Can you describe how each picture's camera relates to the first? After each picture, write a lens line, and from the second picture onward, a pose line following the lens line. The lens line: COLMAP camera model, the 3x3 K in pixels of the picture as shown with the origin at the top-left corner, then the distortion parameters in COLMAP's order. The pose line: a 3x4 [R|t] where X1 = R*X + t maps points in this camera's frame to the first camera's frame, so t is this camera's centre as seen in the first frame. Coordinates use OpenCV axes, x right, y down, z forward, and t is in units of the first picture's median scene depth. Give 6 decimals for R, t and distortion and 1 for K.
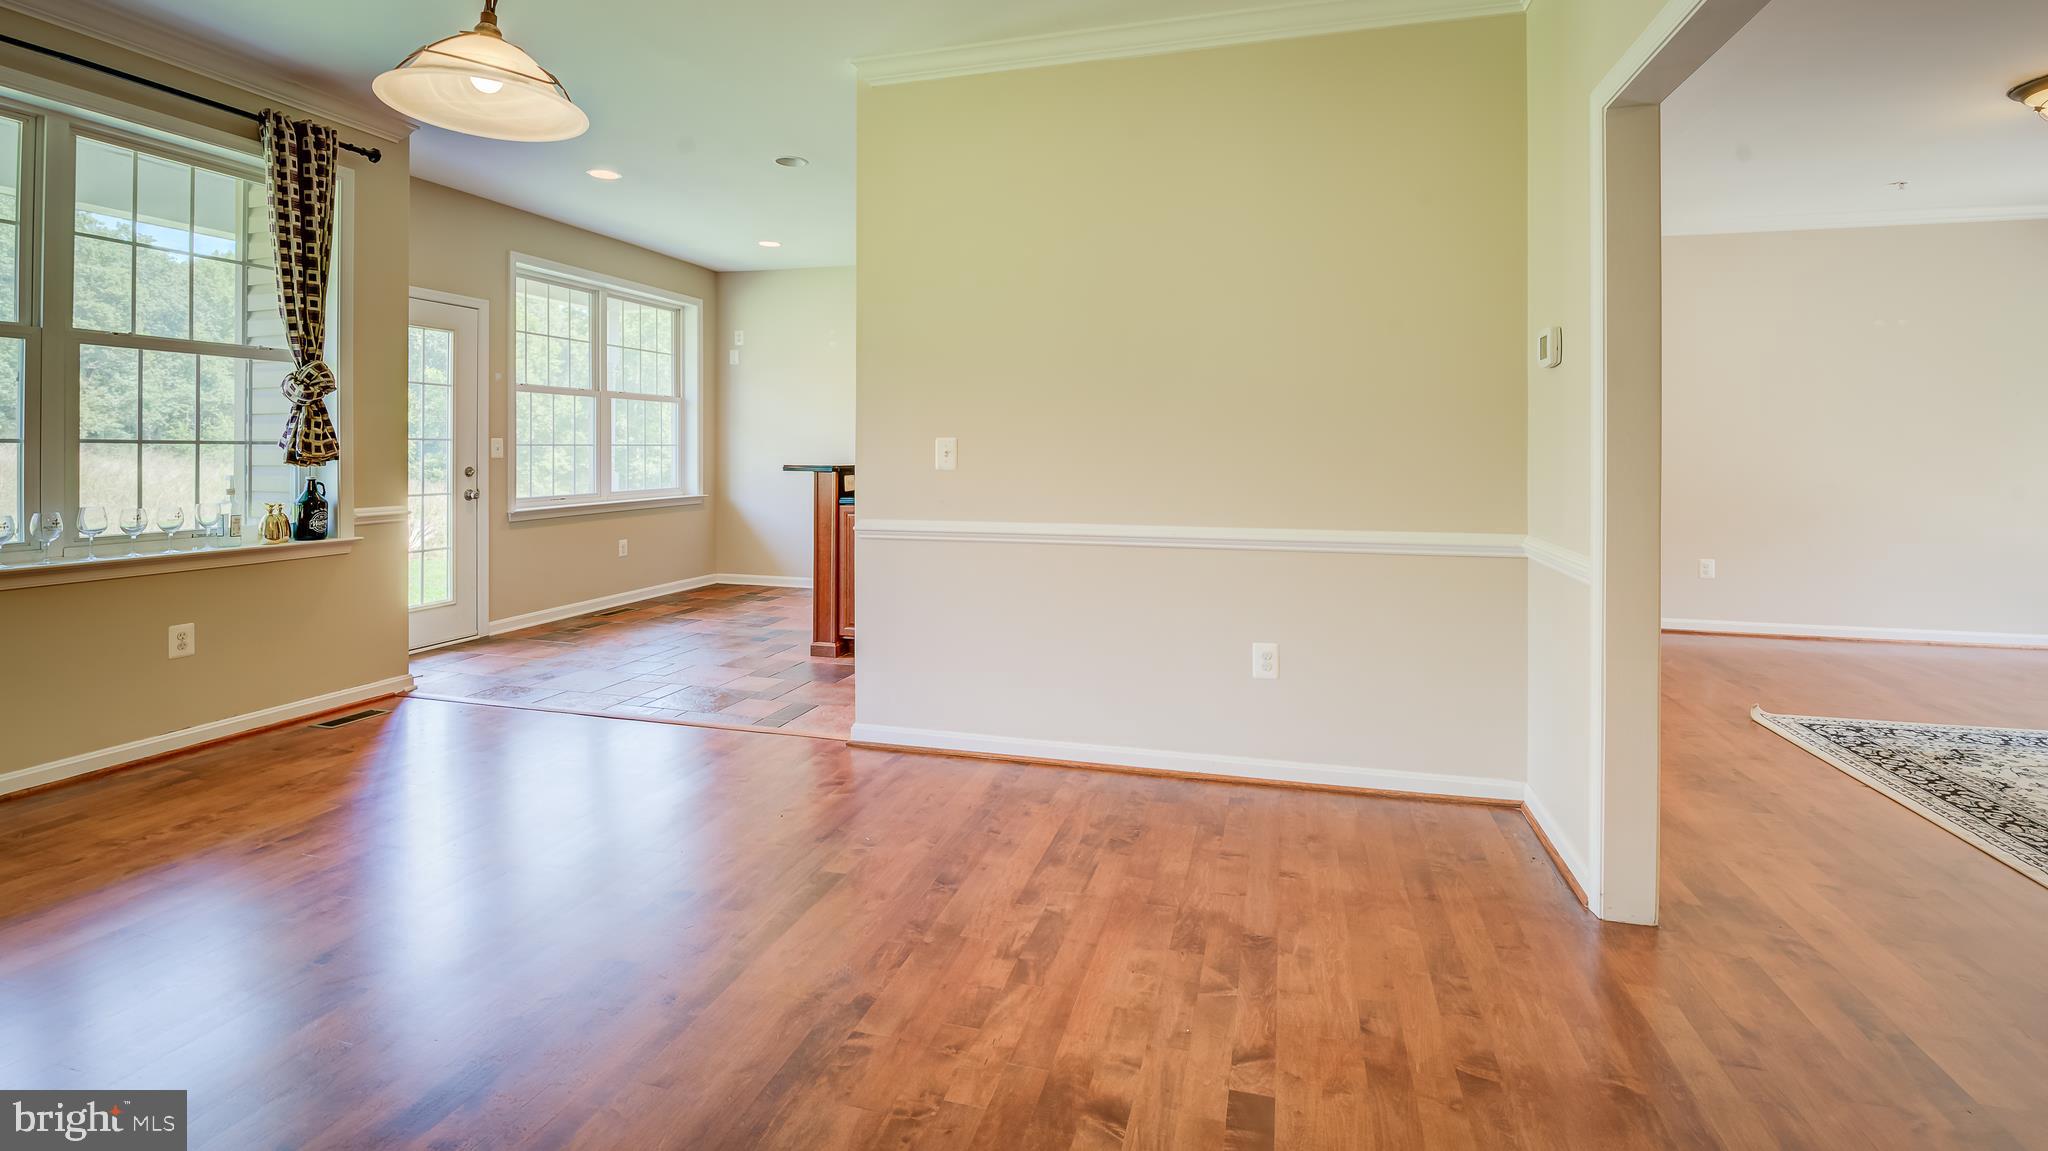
lens RADIAL K [[911.7, 0, 1034.8], [0, 911.7, 456.7], [0, 0, 1]] dist [-0.001722, -0.008663]
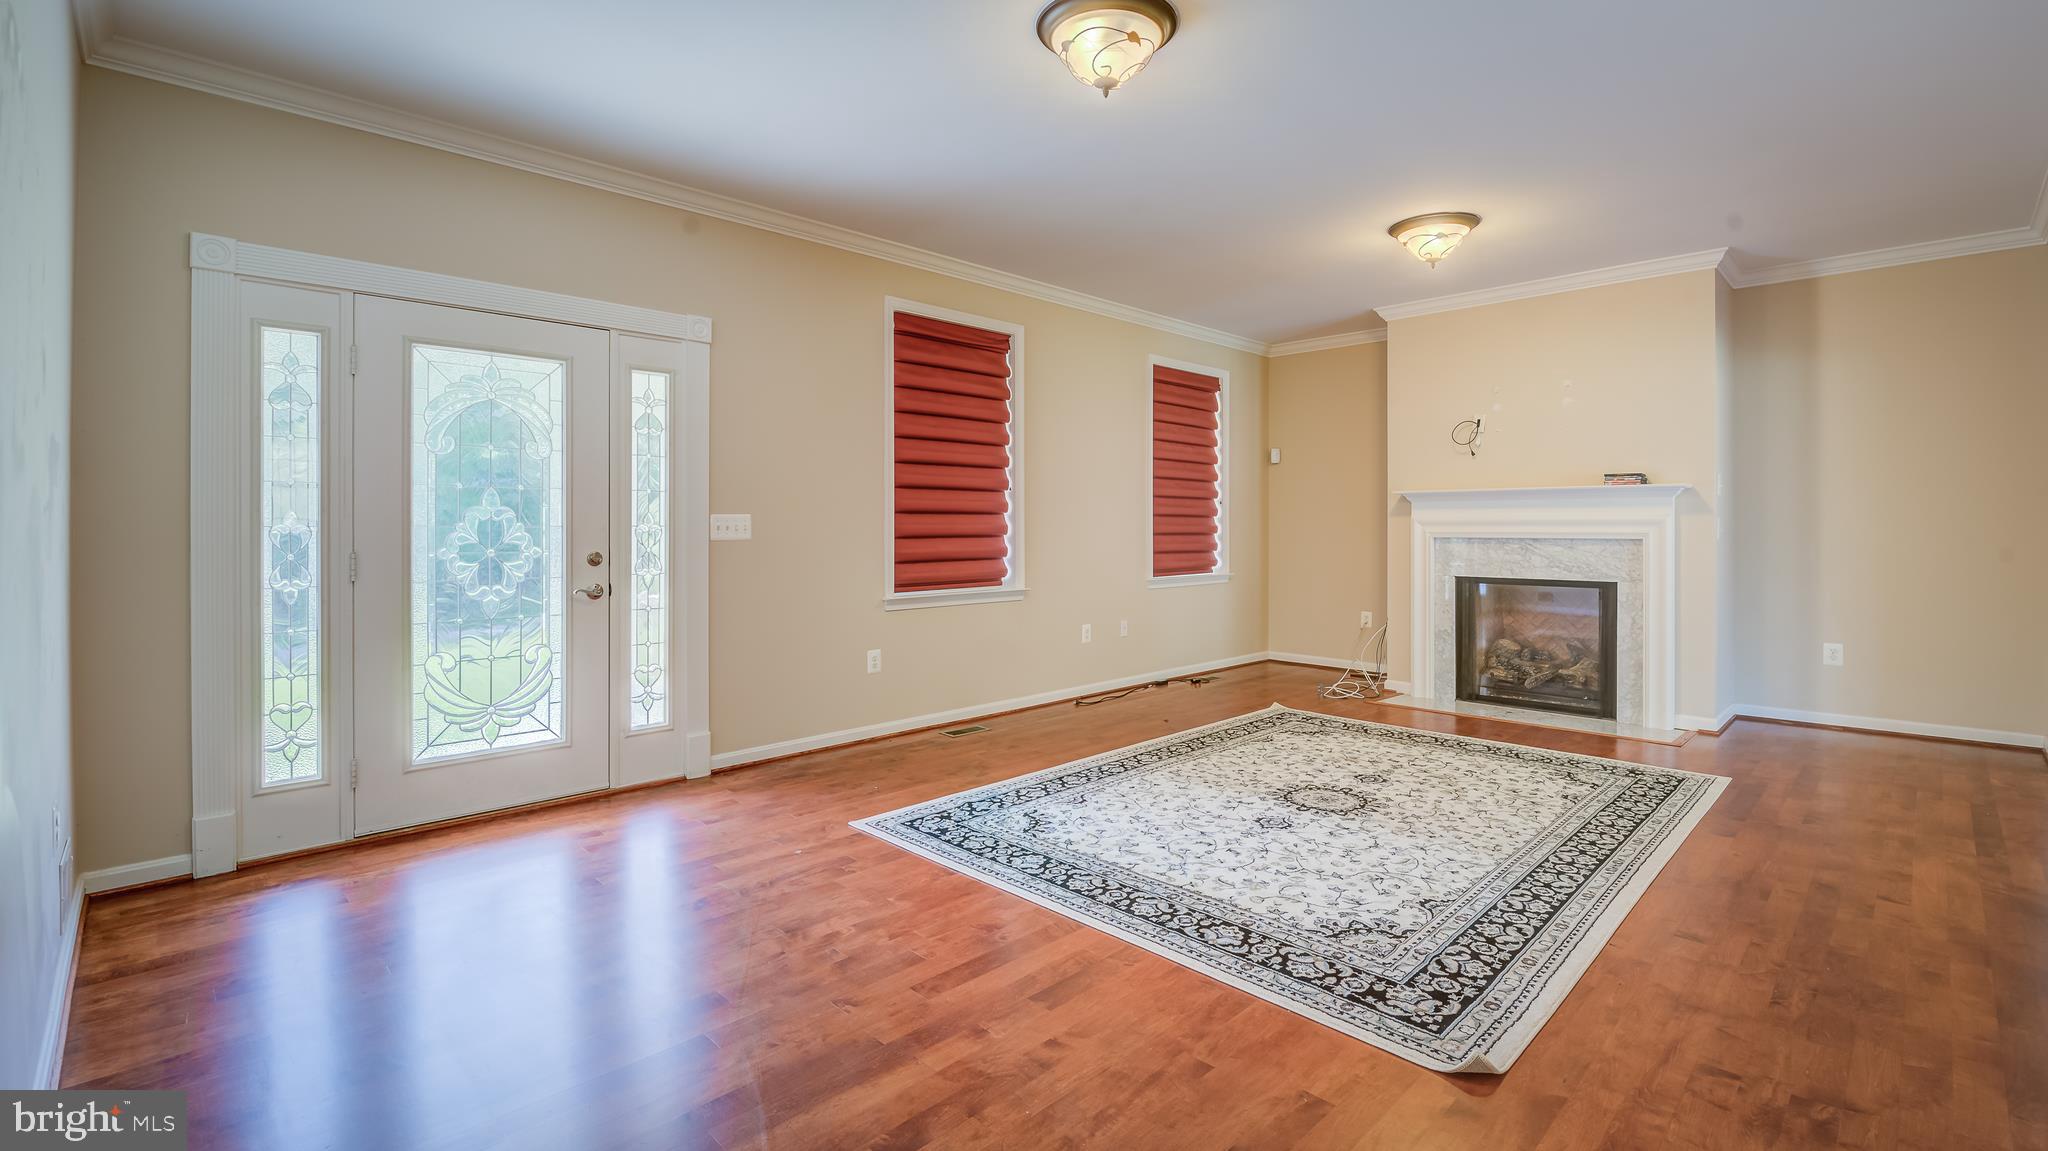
lens RADIAL K [[911.7, 0, 1033.5], [0, 911.7, 527.3], [0, 0, 1]] dist [-0.001722, -0.008663]
pose [[-0.868895, -0.006439, 0.494954, 0.814674], [-0.000786, 0.999932, 0.011630, -0.006329], [-0.494995, 0.009716, -0.868841, 1.624818]]
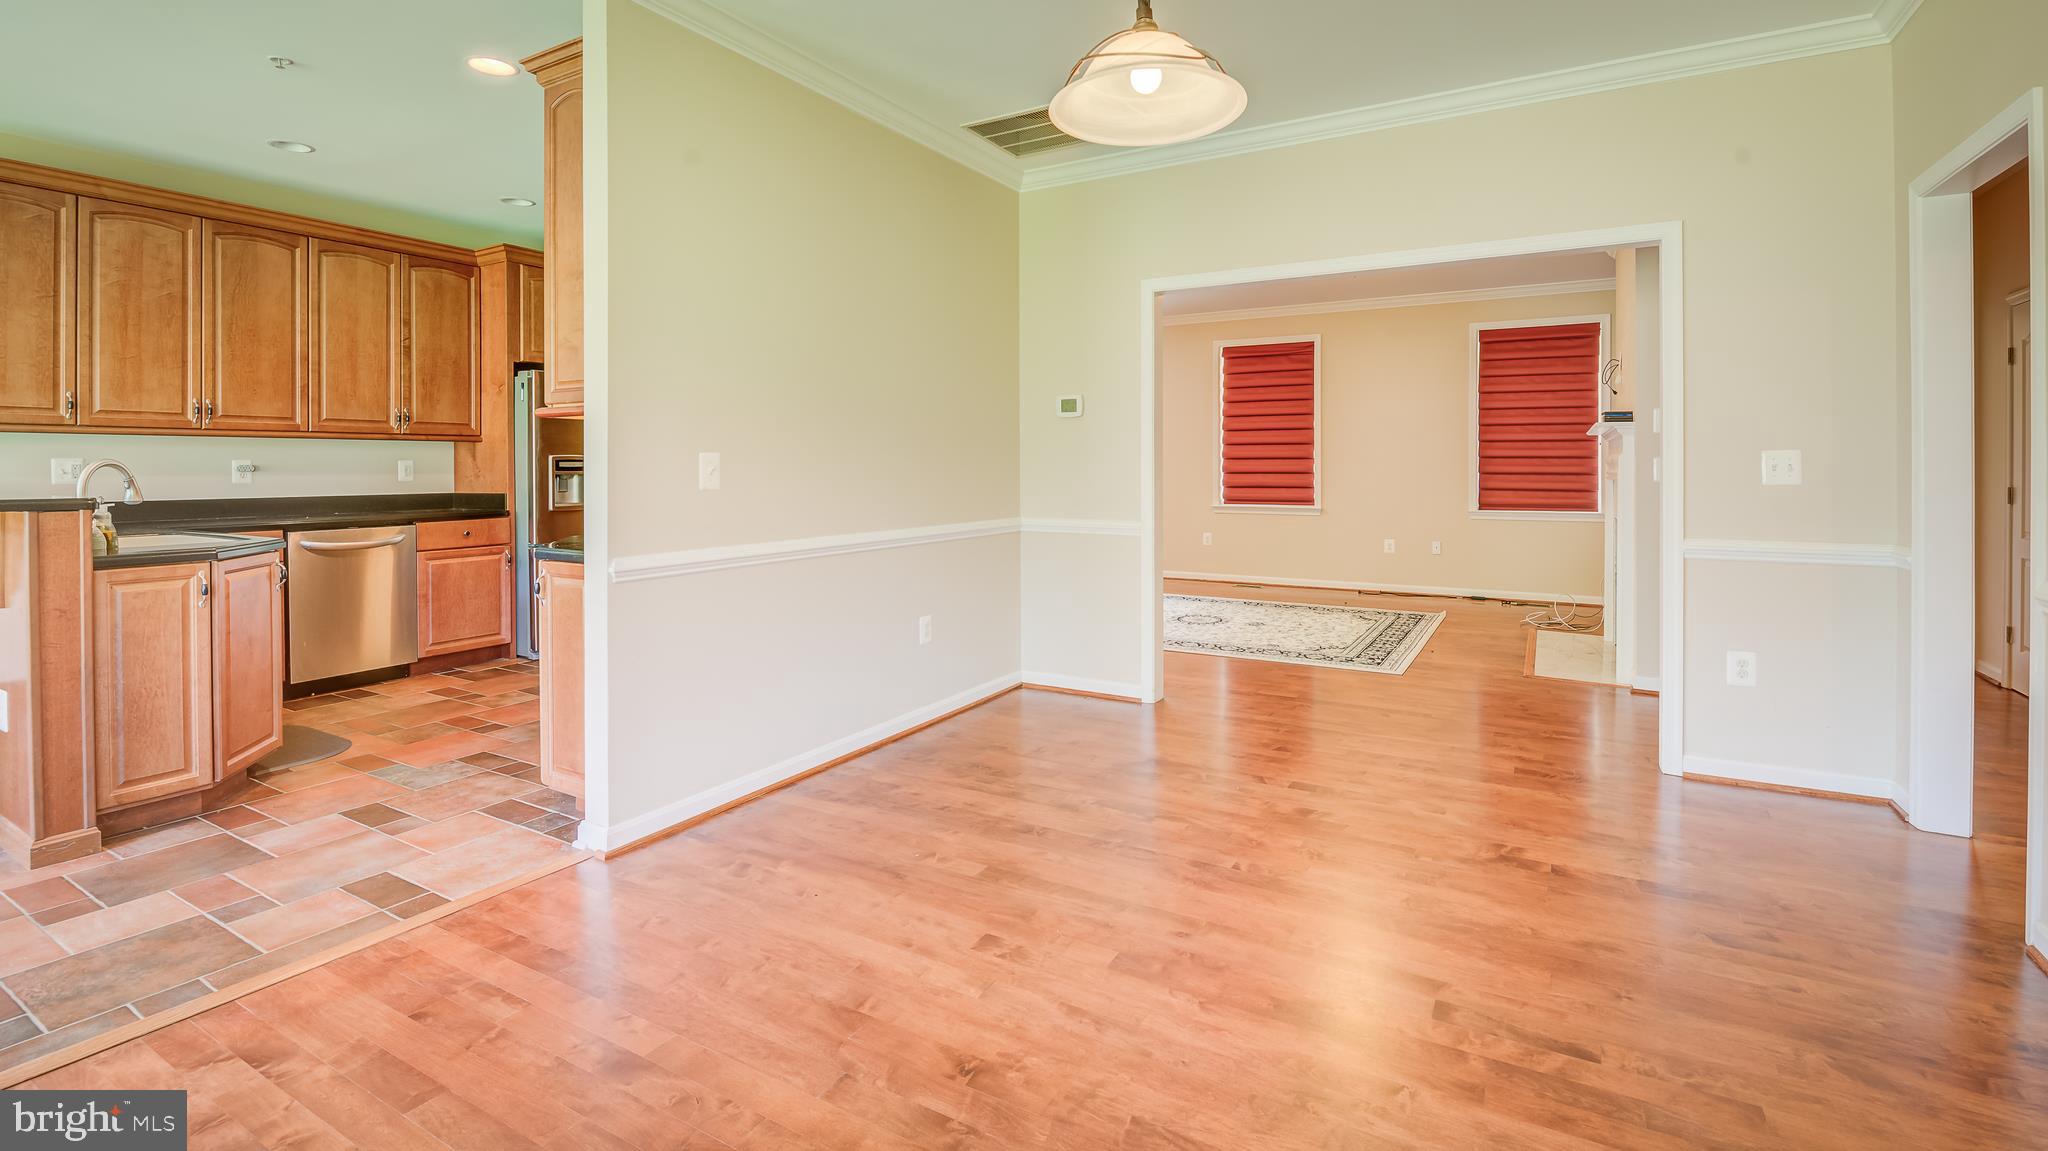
lens RADIAL K [[911.7, 0, 1042.1], [0, 911.7, 467.1], [0, 0, 1]] dist [-0.001722, -0.008663]
pose [[0.254579, -0.006687, 0.967029, -0.772663], [0.009767, 0.999943, 0.004344, -0.006319], [-0.967003, 0.008339, 0.254629, 0.424072]]
